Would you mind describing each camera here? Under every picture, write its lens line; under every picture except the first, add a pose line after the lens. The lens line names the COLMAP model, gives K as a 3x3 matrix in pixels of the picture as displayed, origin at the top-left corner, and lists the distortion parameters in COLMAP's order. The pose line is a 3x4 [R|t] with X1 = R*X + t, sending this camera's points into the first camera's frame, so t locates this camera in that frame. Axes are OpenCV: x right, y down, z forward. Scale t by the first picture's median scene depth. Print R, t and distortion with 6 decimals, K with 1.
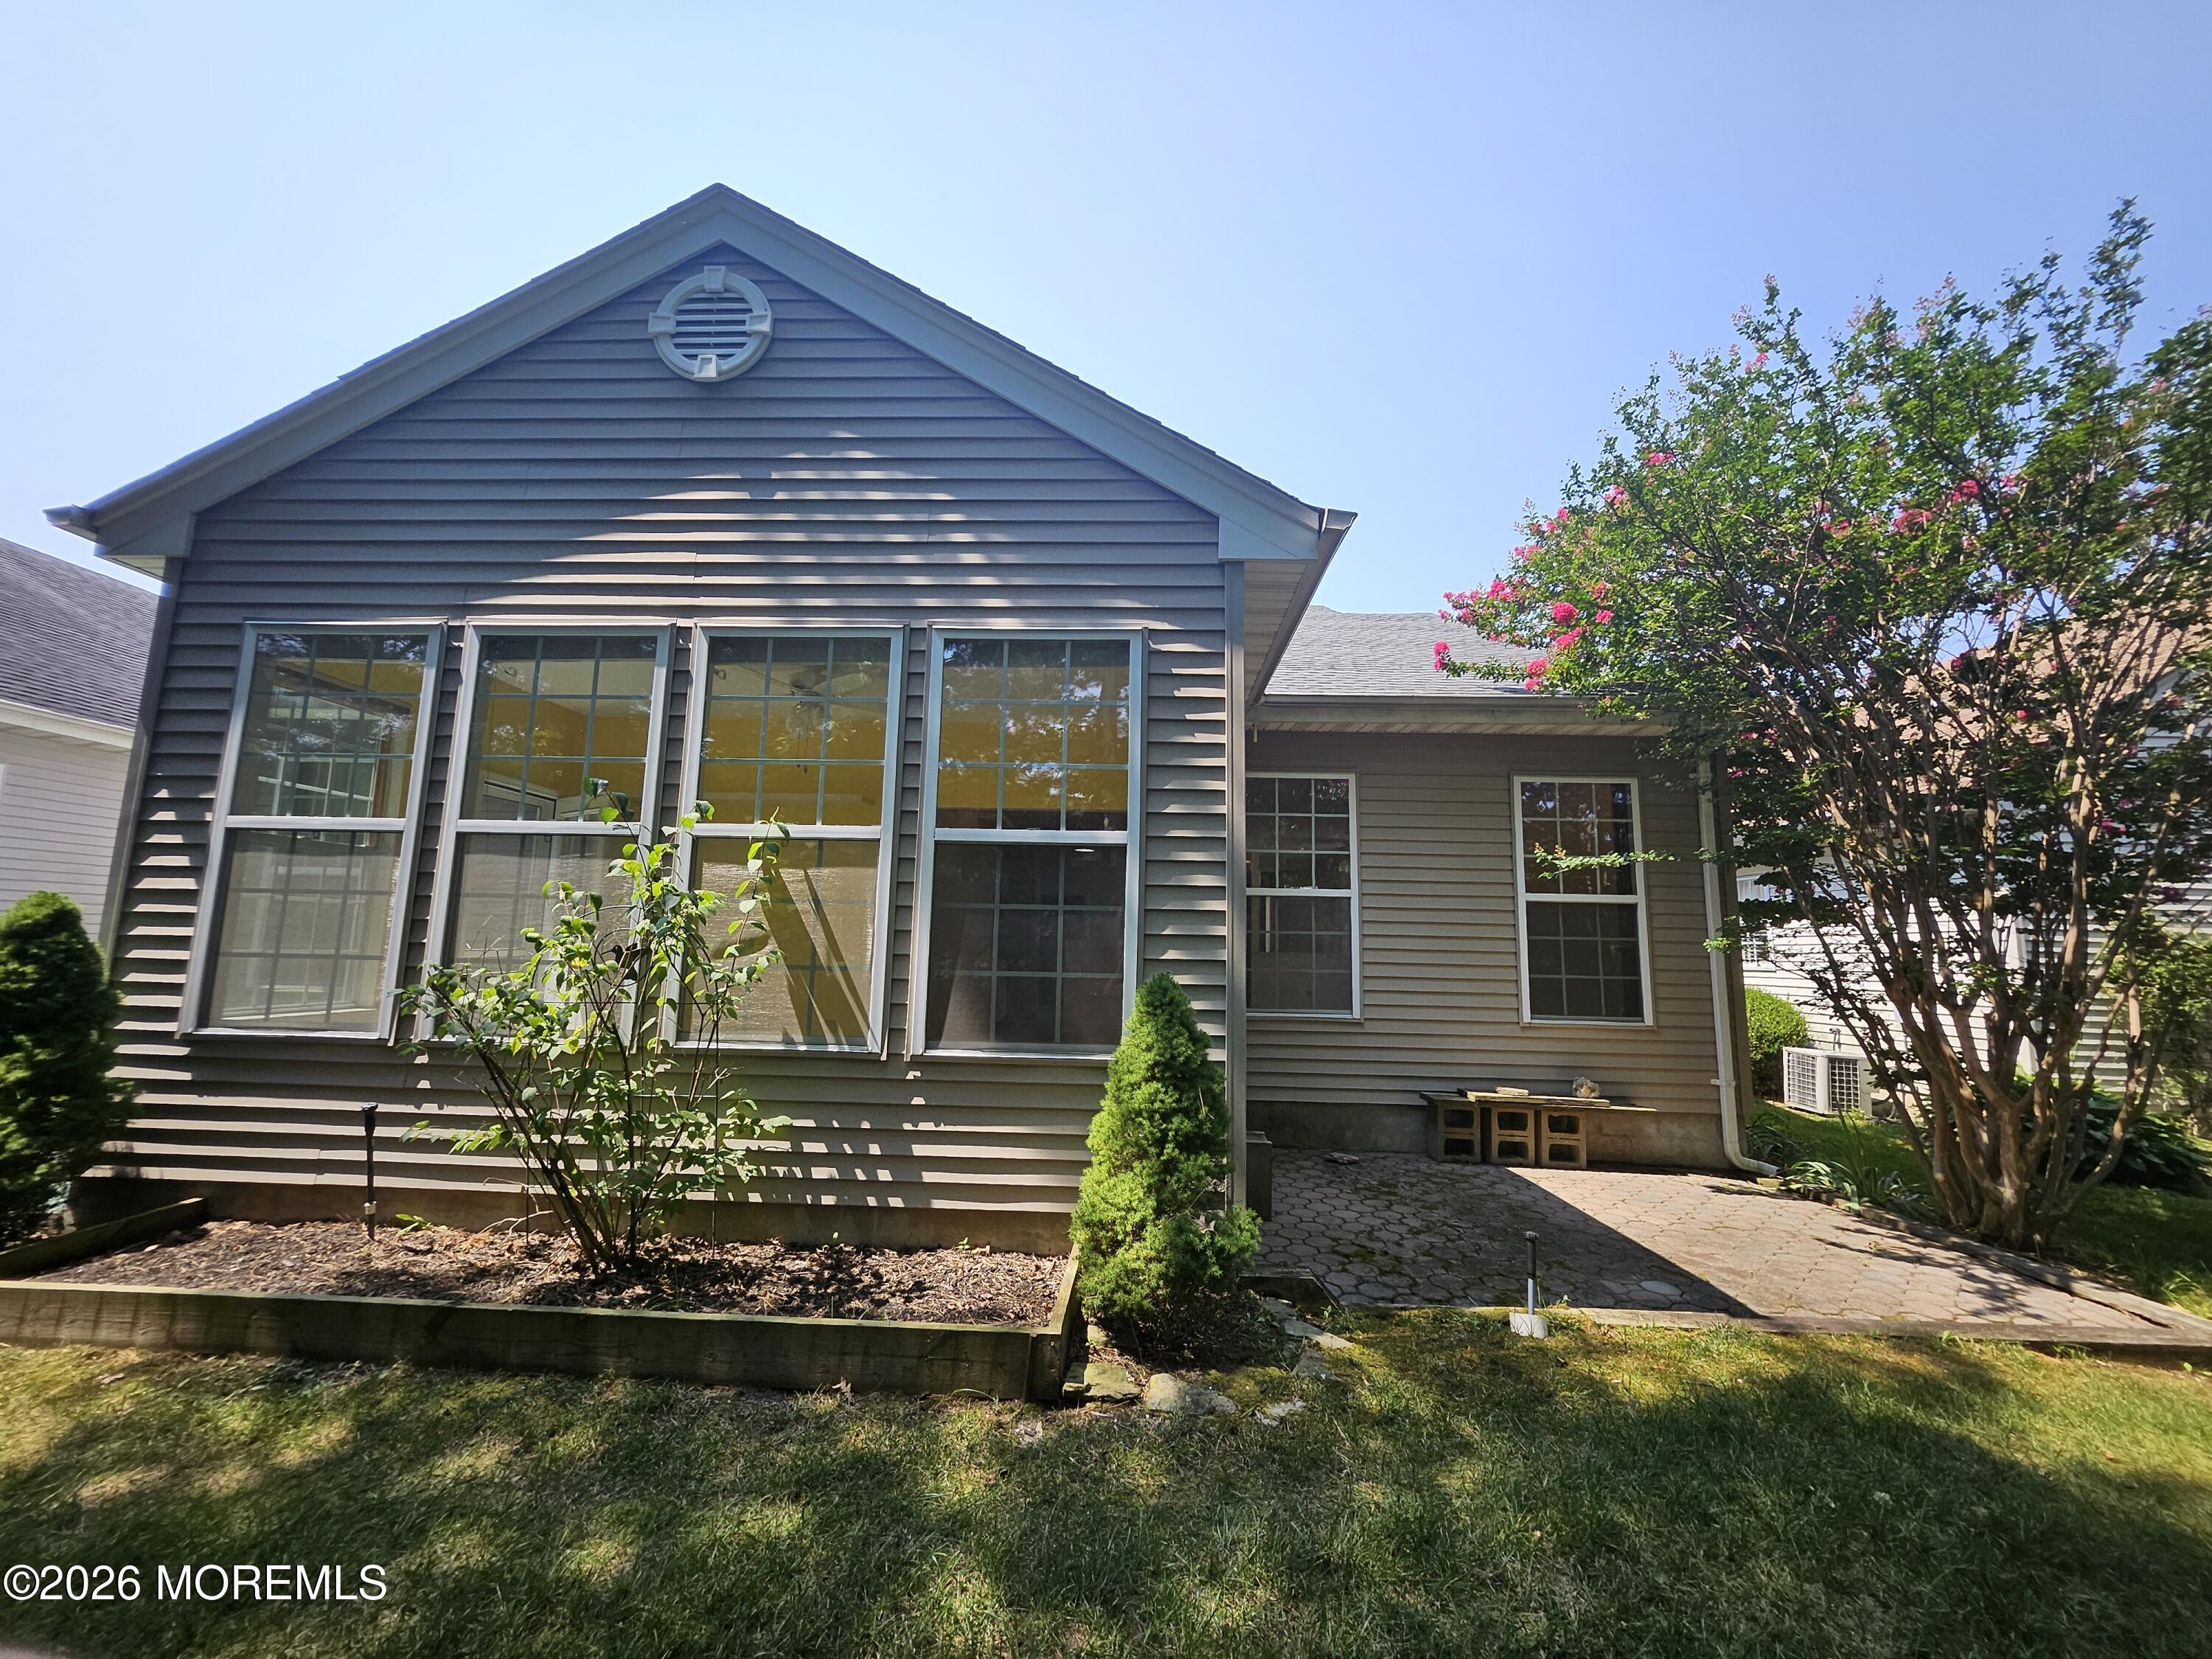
lens RADIAL K [[860.4, 0, 1106.0], [0, 860.4, 829.5], [0, 0, 1]] dist [-0.002269, 0.000021]
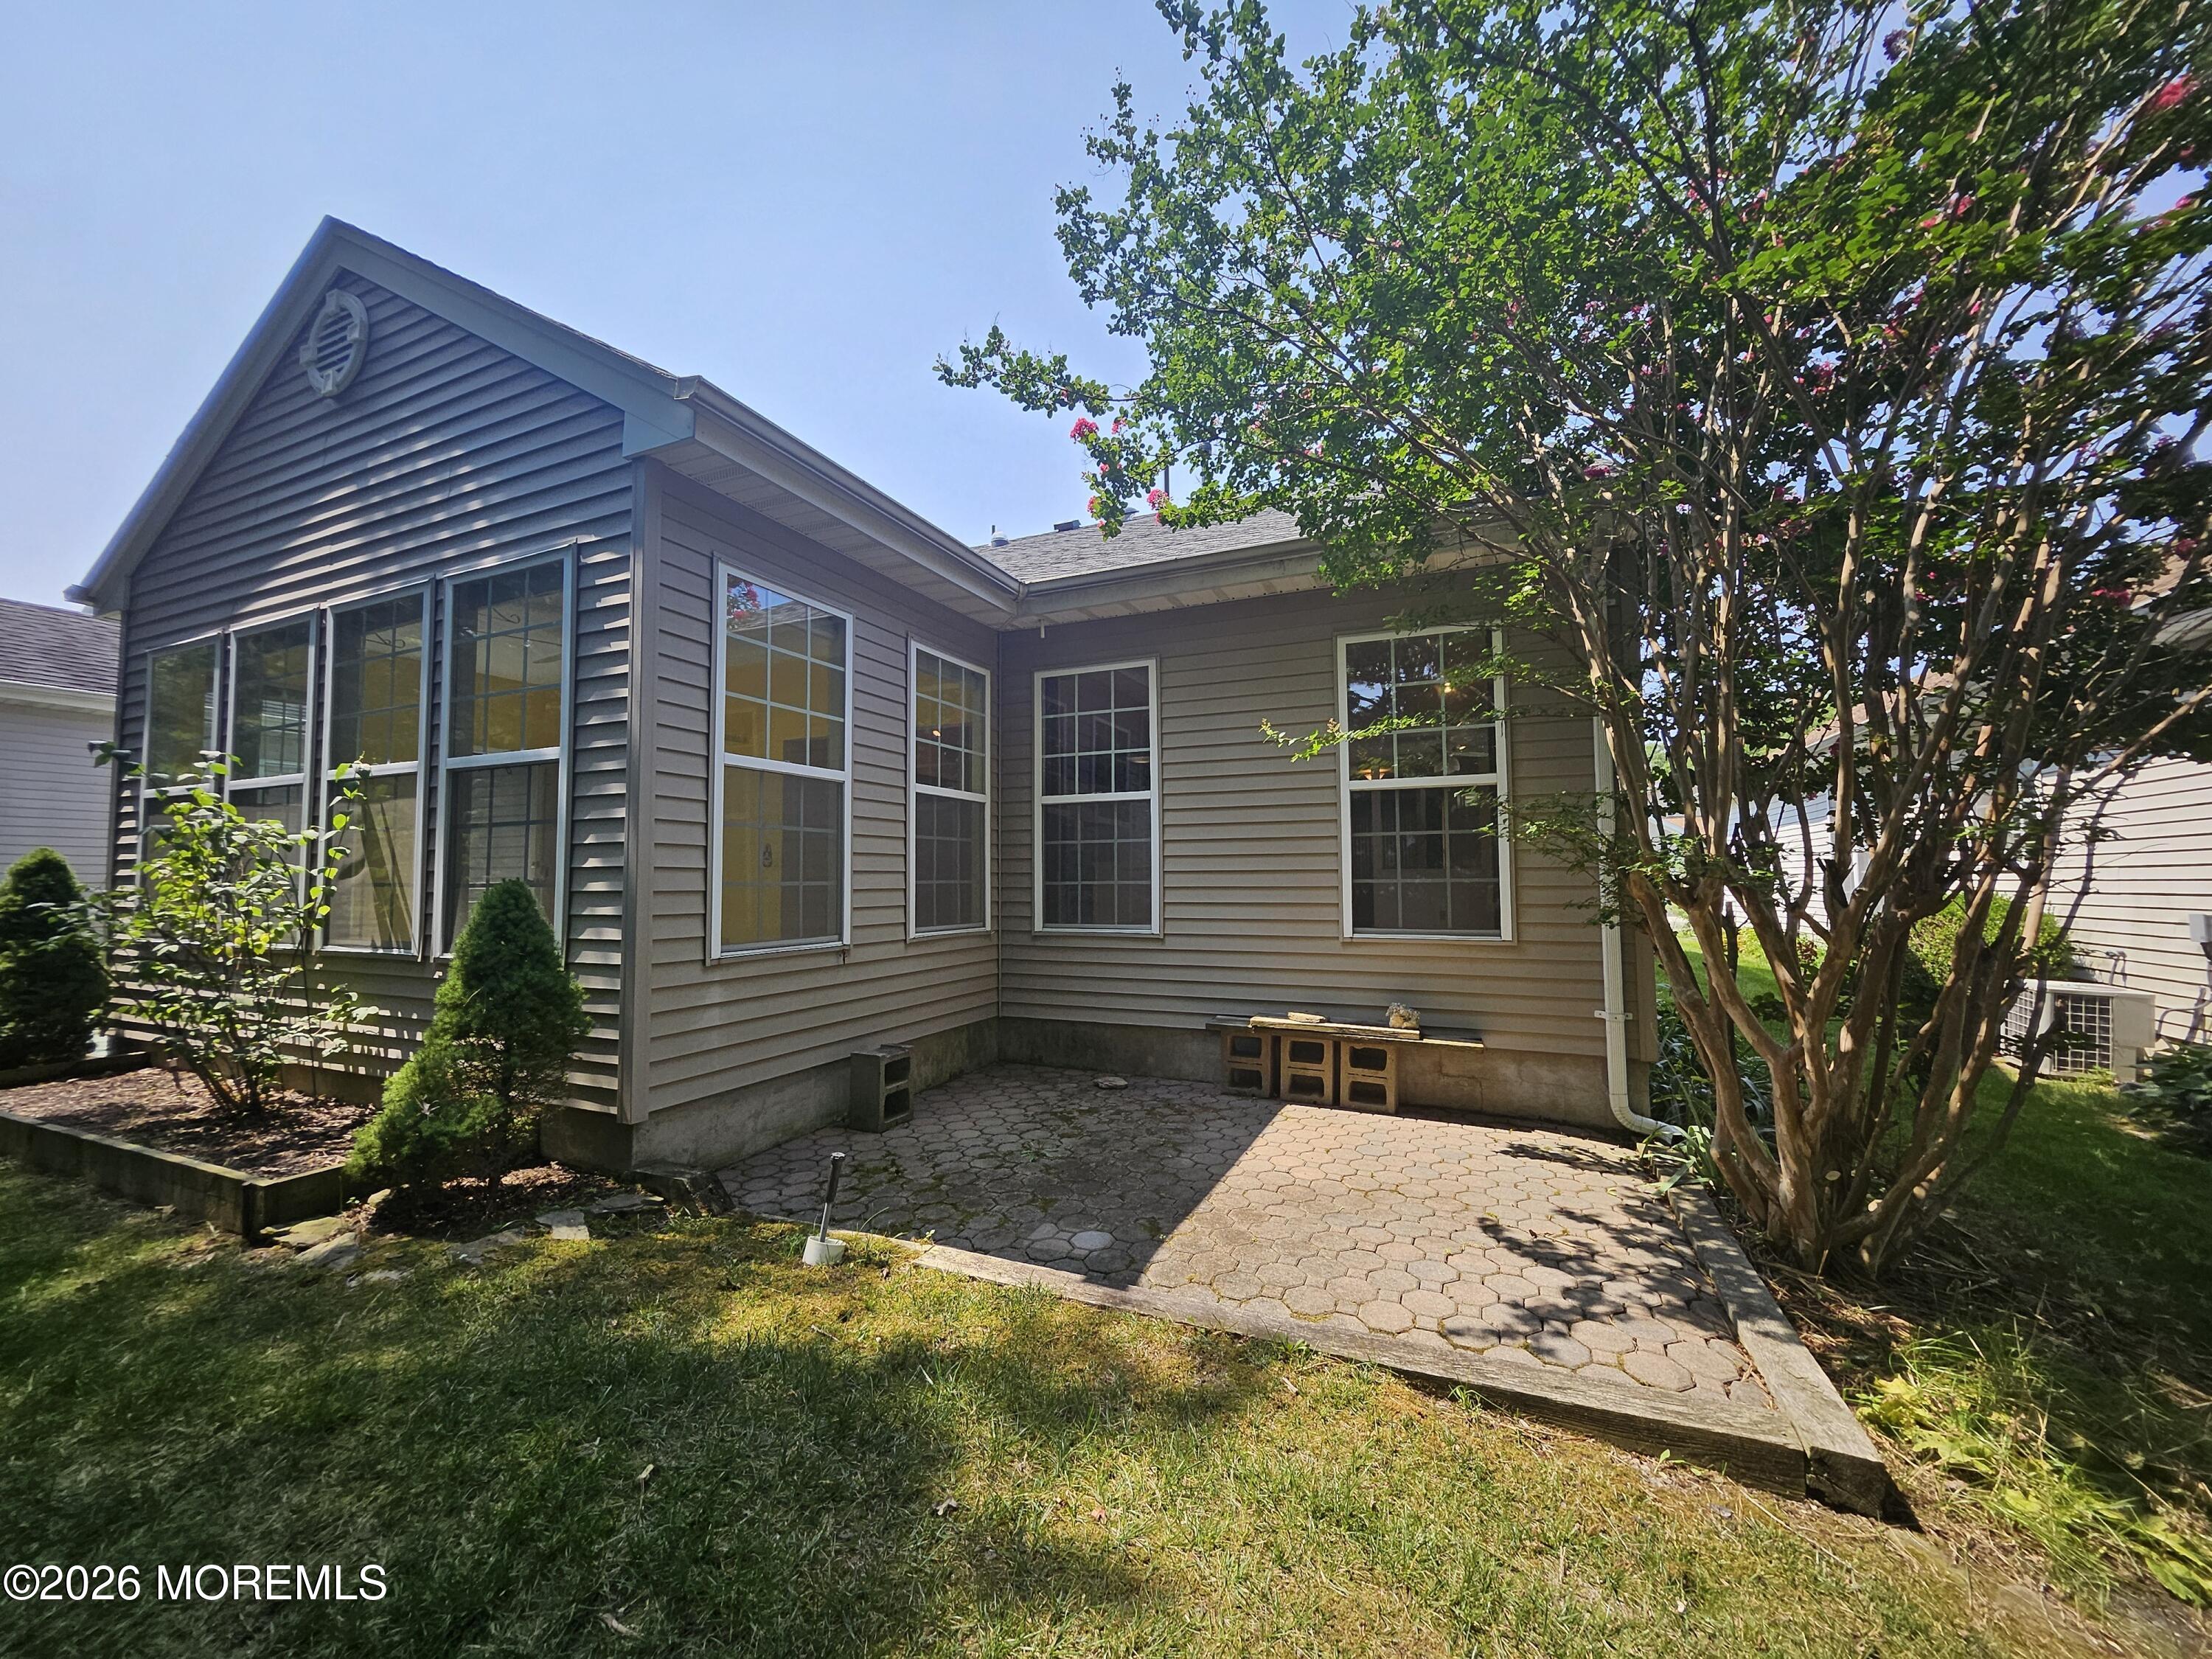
lens RADIAL K [[860.4, 0, 1106.0], [0, 860.4, 829.5], [0, 0, 1]] dist [-0.002269, 0.000021]
pose [[0.926330, -0.049707, -0.373419, 0.982003], [0.079183, 0.994803, 0.064005, 0.083851], [0.368297, -0.088858, 0.925452, 0.265704]]
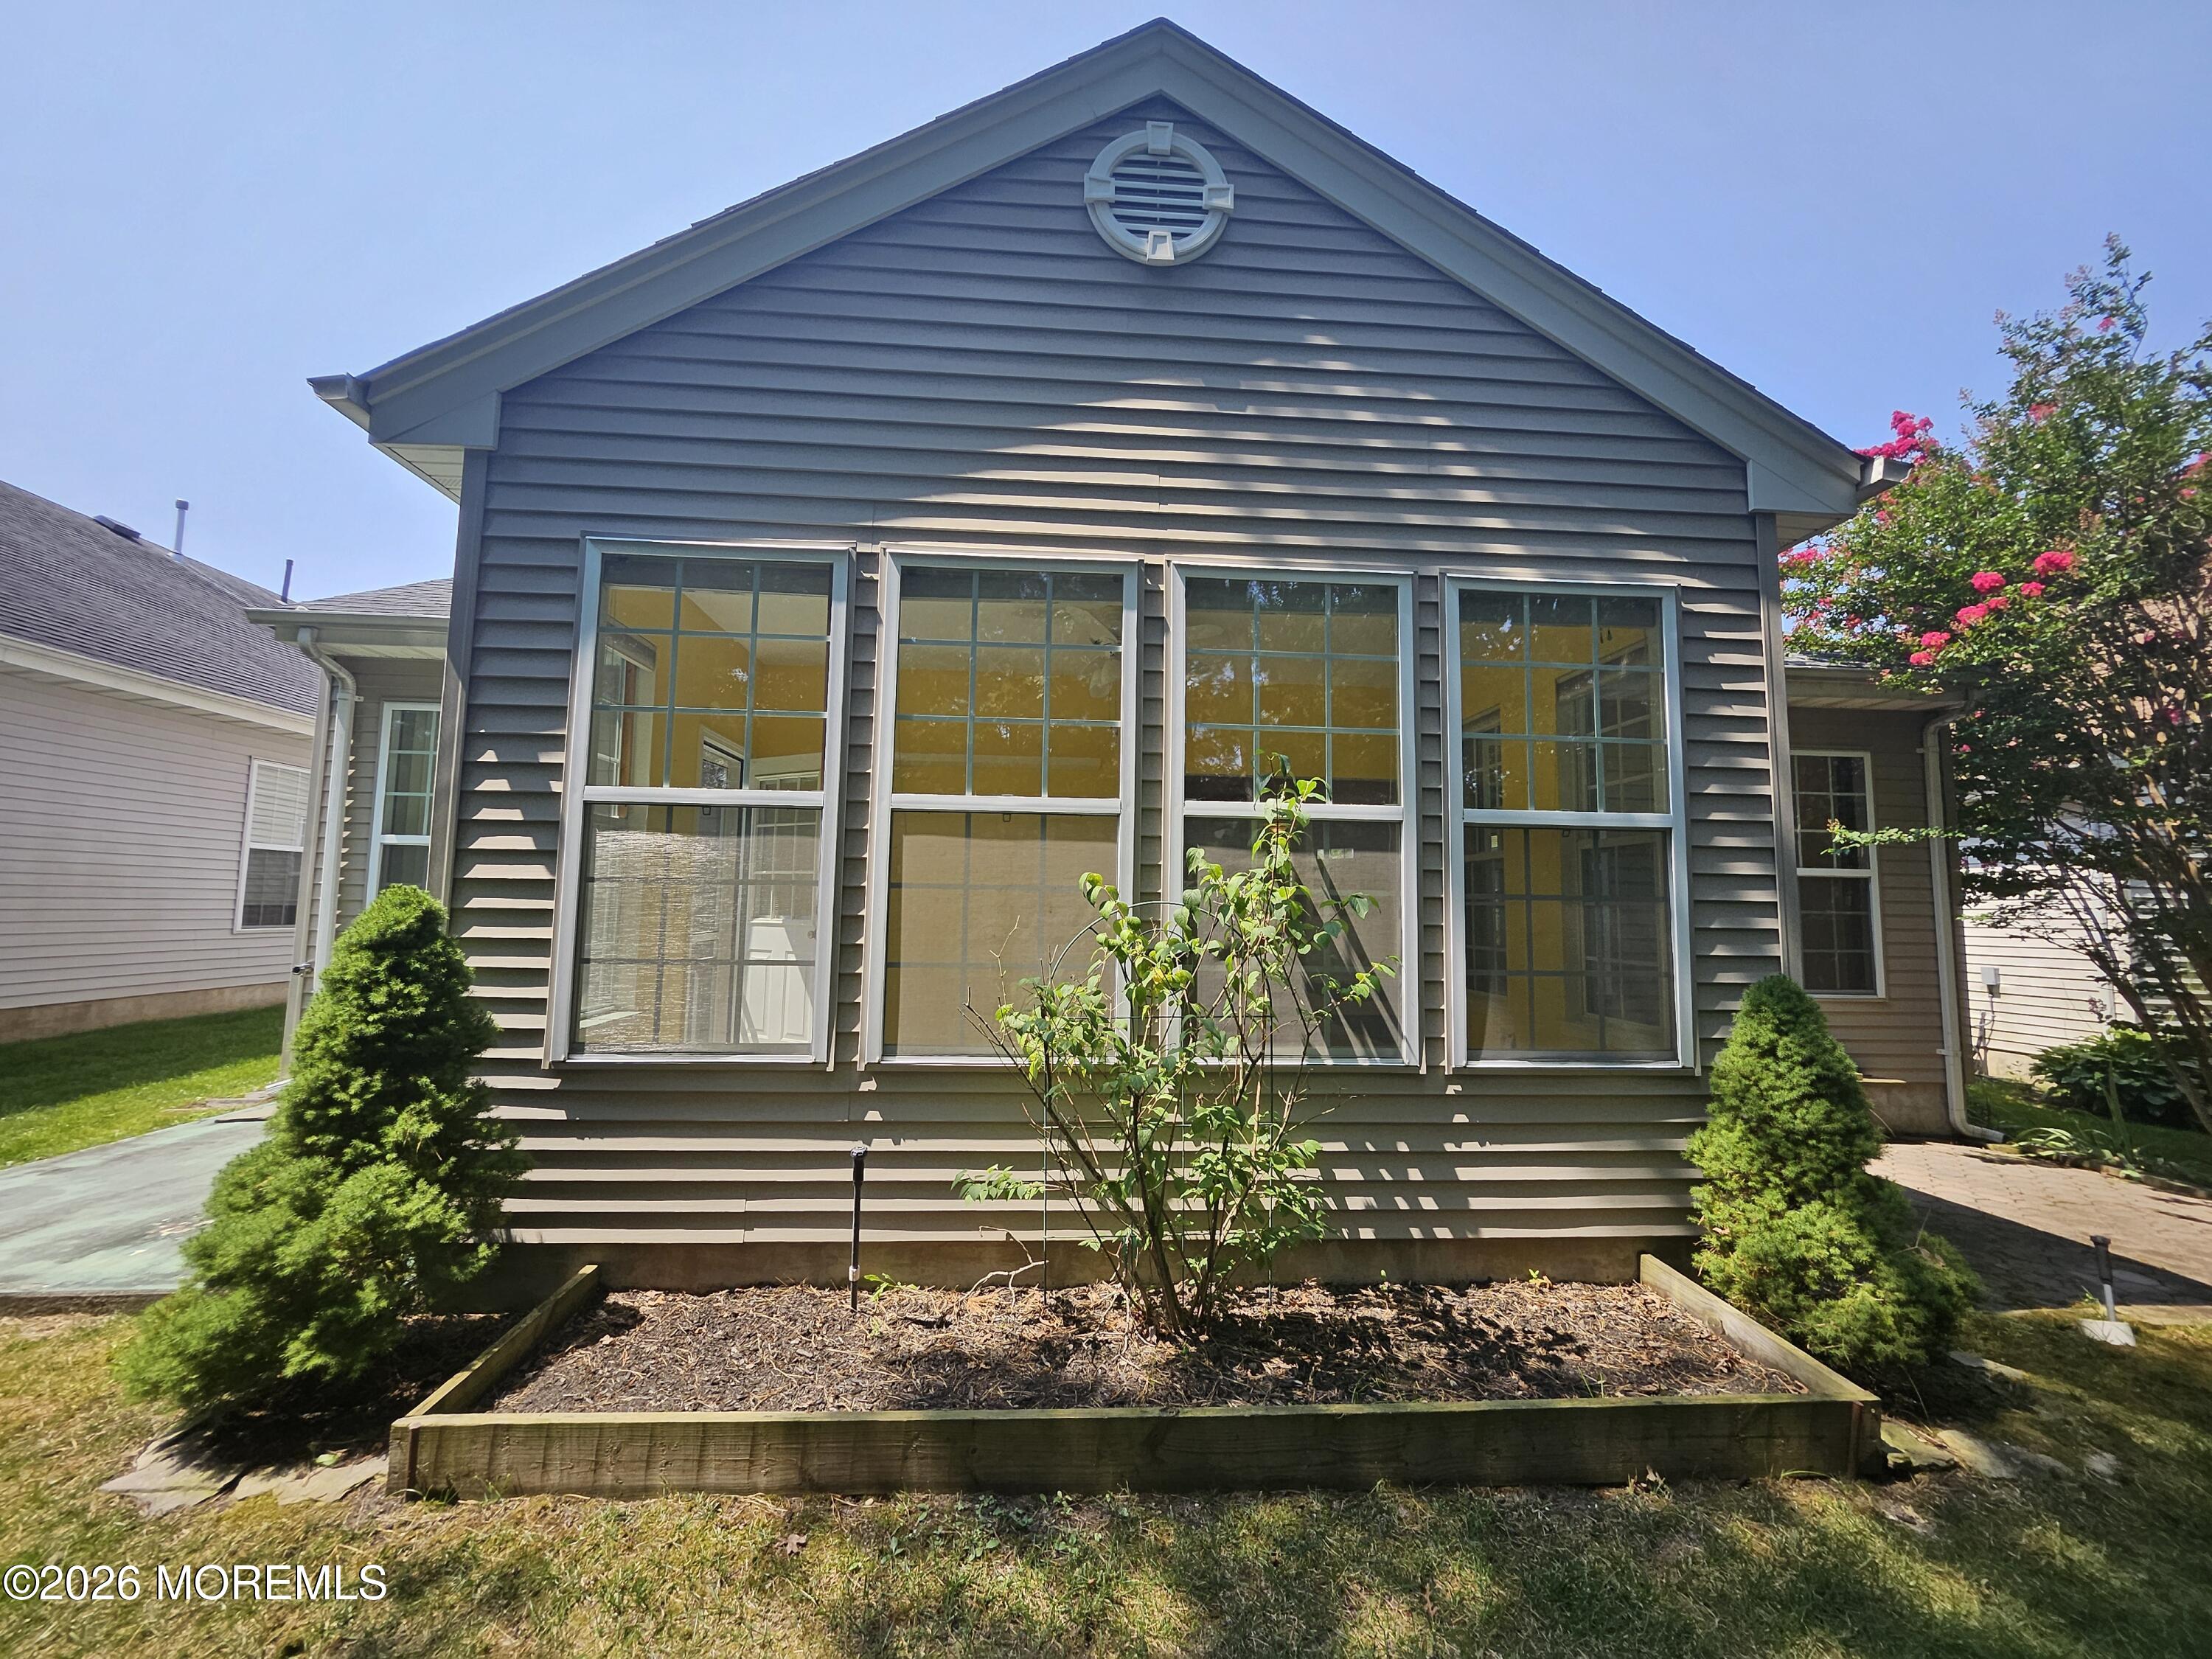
lens RADIAL K [[865.2, 0, 1100.9], [0, 865.2, 825.7], [0, 0, 1]] dist [-0.000810, 0.000453]
pose [[0.994561, 0.004702, 0.104047, -0.639930], [-0.009725, 0.998809, 0.047818, -0.022148], [-0.103698, -0.048570, 0.993422, 0.160639]]
